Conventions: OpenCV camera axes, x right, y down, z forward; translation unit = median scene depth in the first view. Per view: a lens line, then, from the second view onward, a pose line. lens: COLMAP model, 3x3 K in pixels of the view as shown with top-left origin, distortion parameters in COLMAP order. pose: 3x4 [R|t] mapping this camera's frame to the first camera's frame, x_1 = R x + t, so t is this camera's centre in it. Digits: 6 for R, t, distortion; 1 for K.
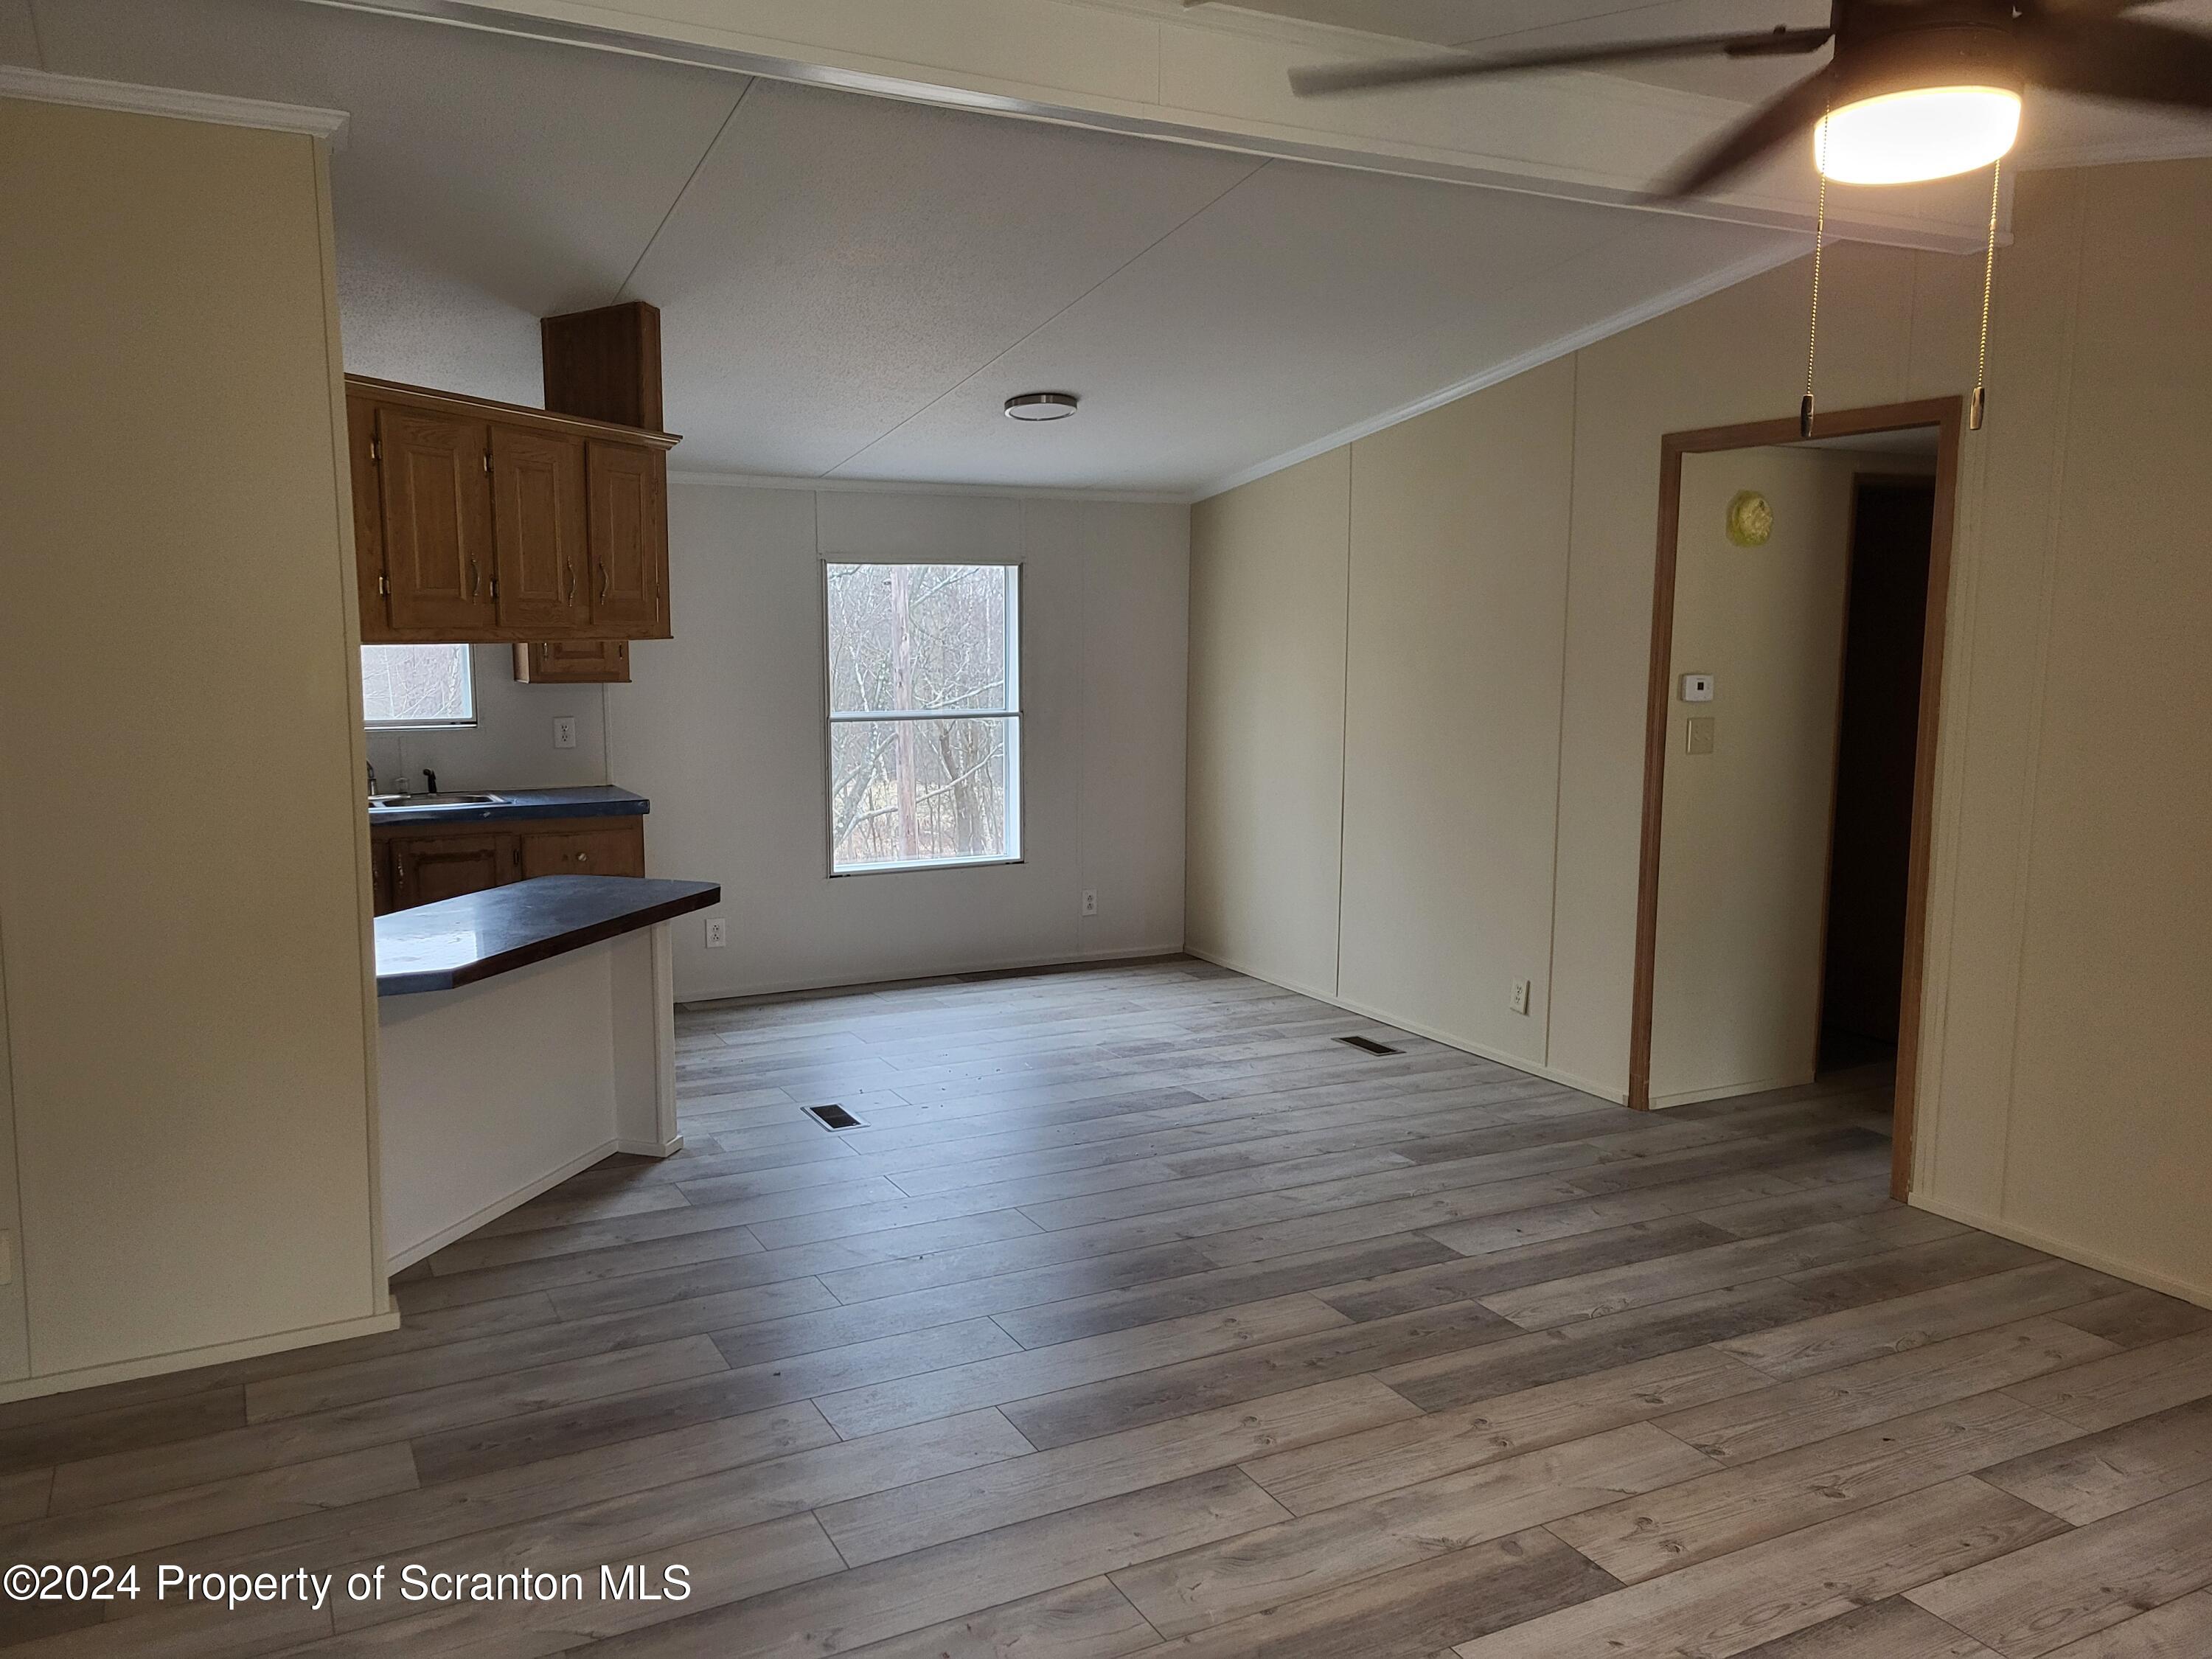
lens RADIAL K [[1659.4, 0, 1064.9], [0, 1659.4, 837.2], [0, 0, 1]] dist [0.058265, -0.023434]
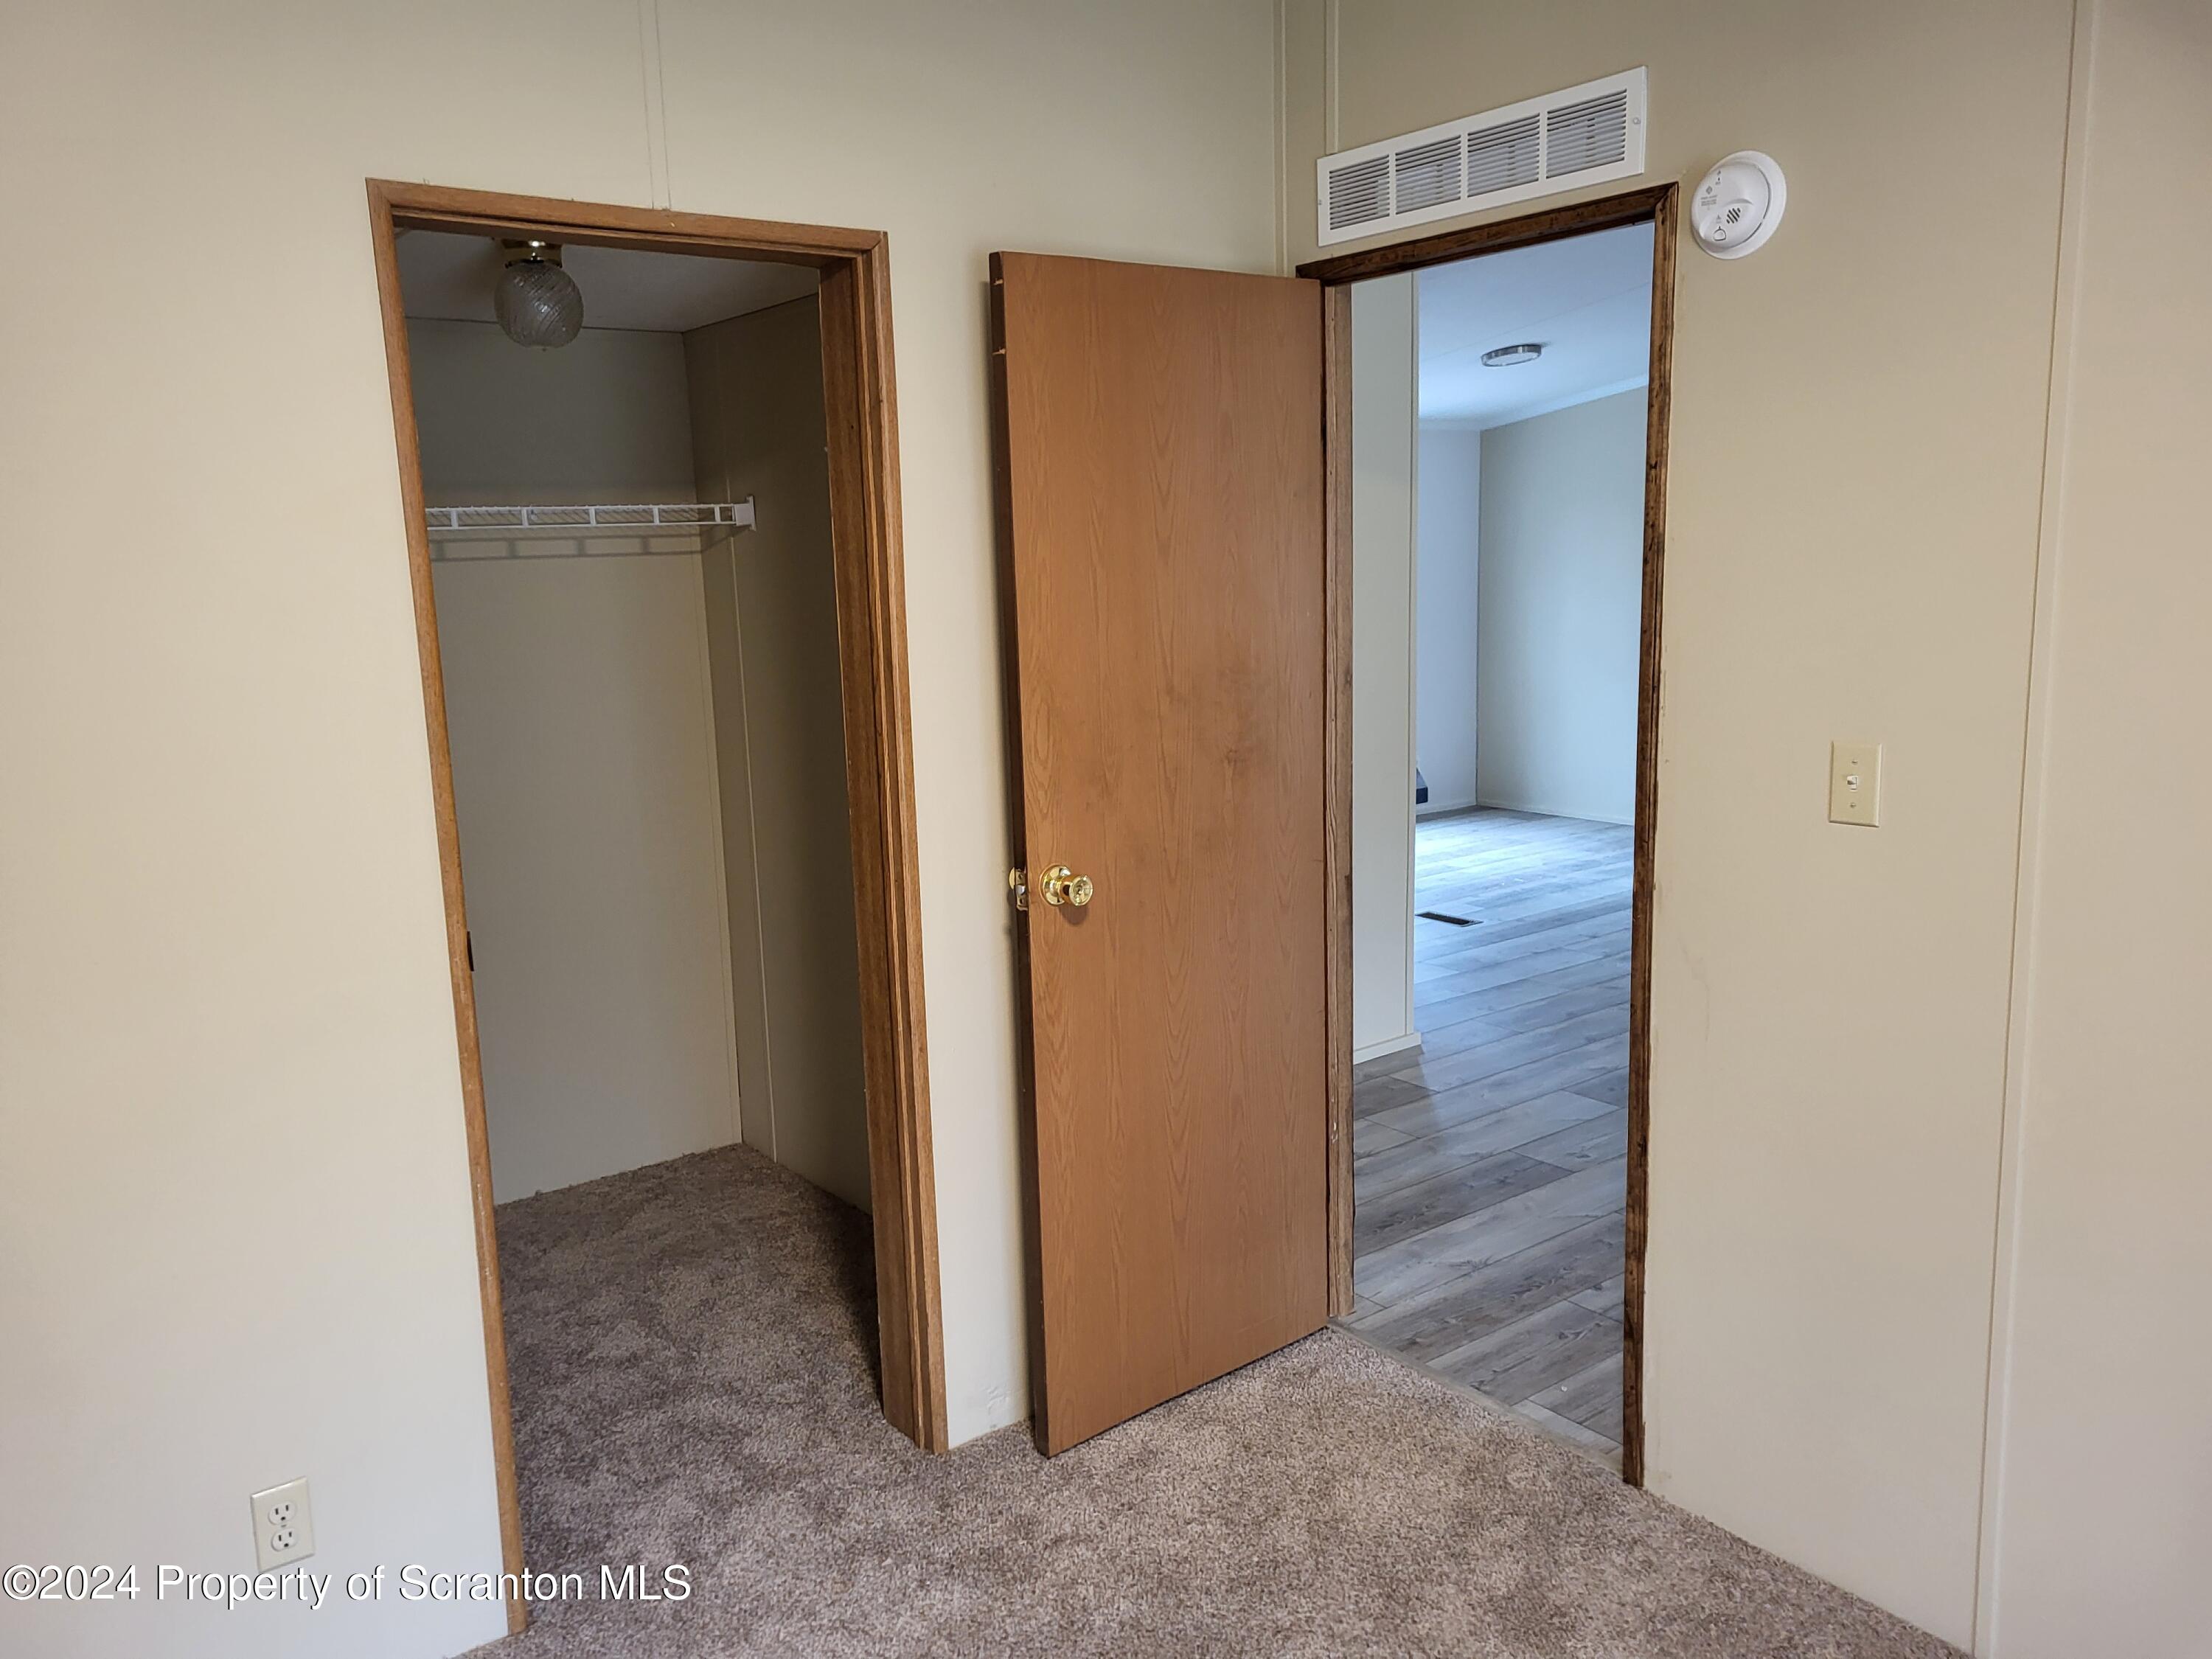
lens RADIAL K [[1659.4, 0, 1086.3], [0, 1659.4, 824.6], [0, 0, 1]] dist [0.058265, -0.023434]
pose [[0.983211, -0.065198, 0.170430, -0.533814], [0.058942, 0.997398, 0.041518, 0.021760], [-0.172693, -0.030776, 0.984495, -0.185176]]
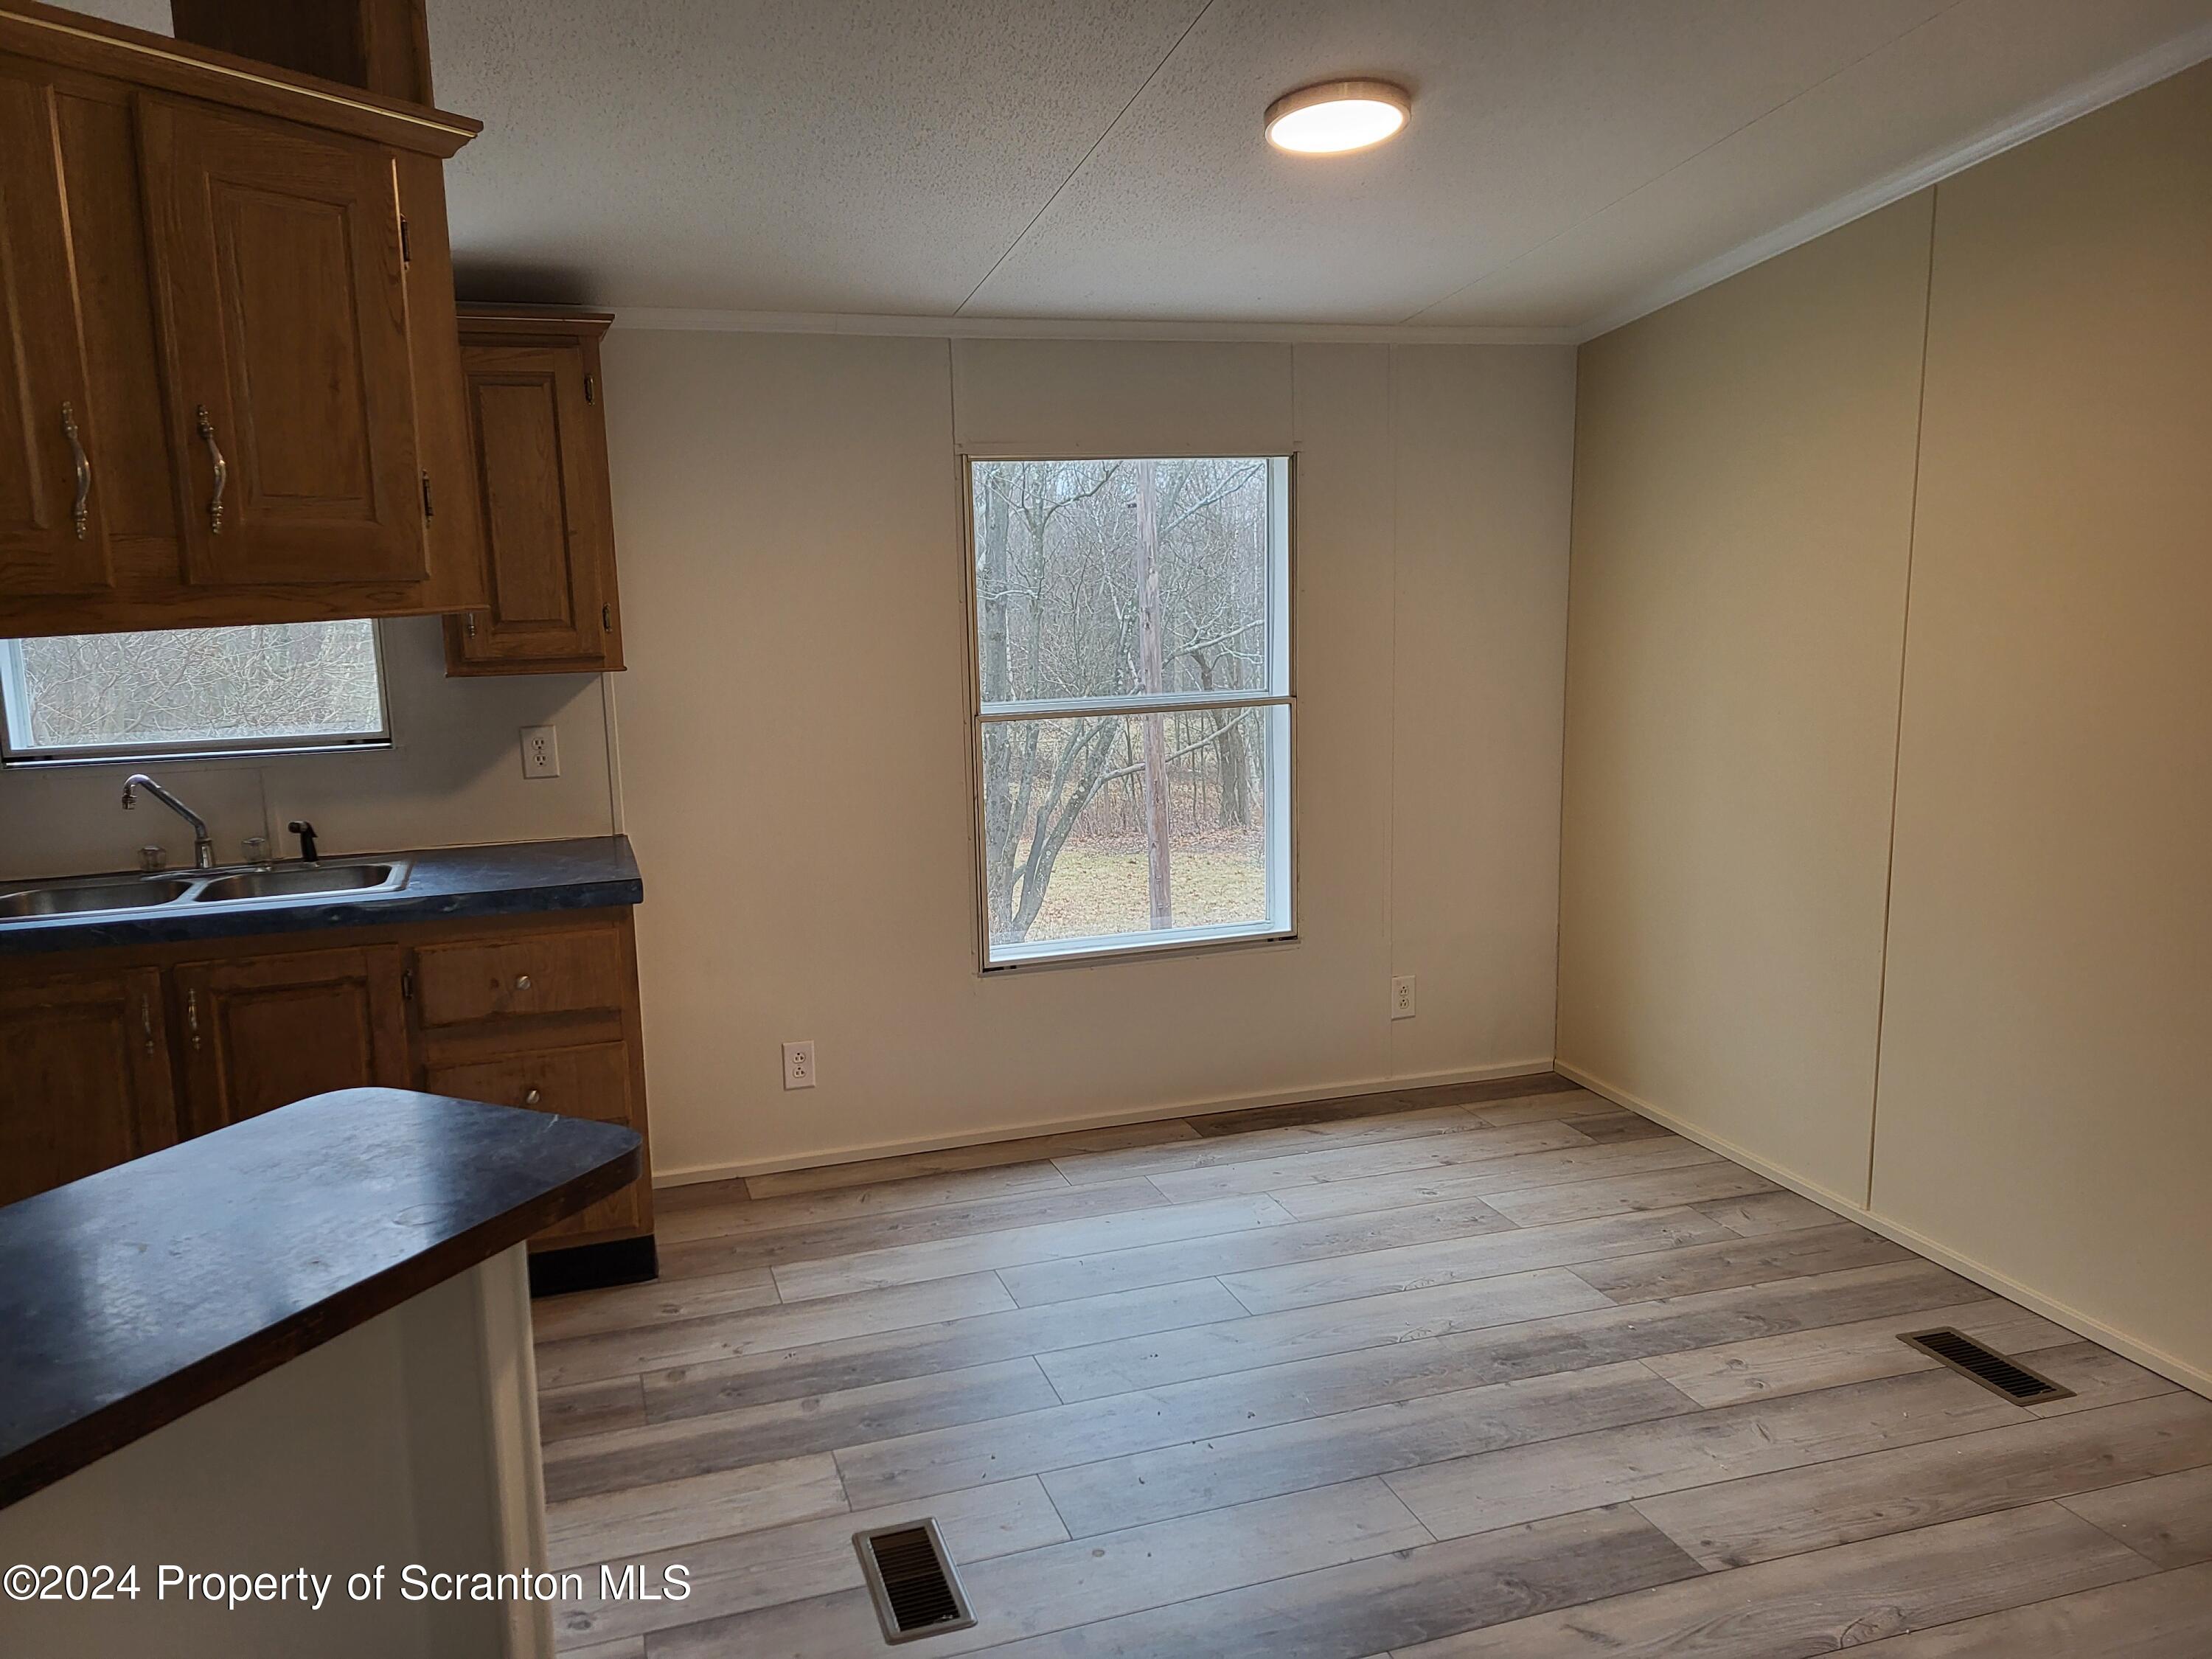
lens RADIAL K [[1659.4, 0, 1086.4], [0, 1659.4, 833.2], [0, 0, 1]] dist [0.058265, -0.023434]
pose [[0.989033, 0.000772, -0.147695, -0.013103], [0.005168, 0.999193, 0.039832, -0.059085], [0.147607, -0.040158, 0.988230, 0.448334]]
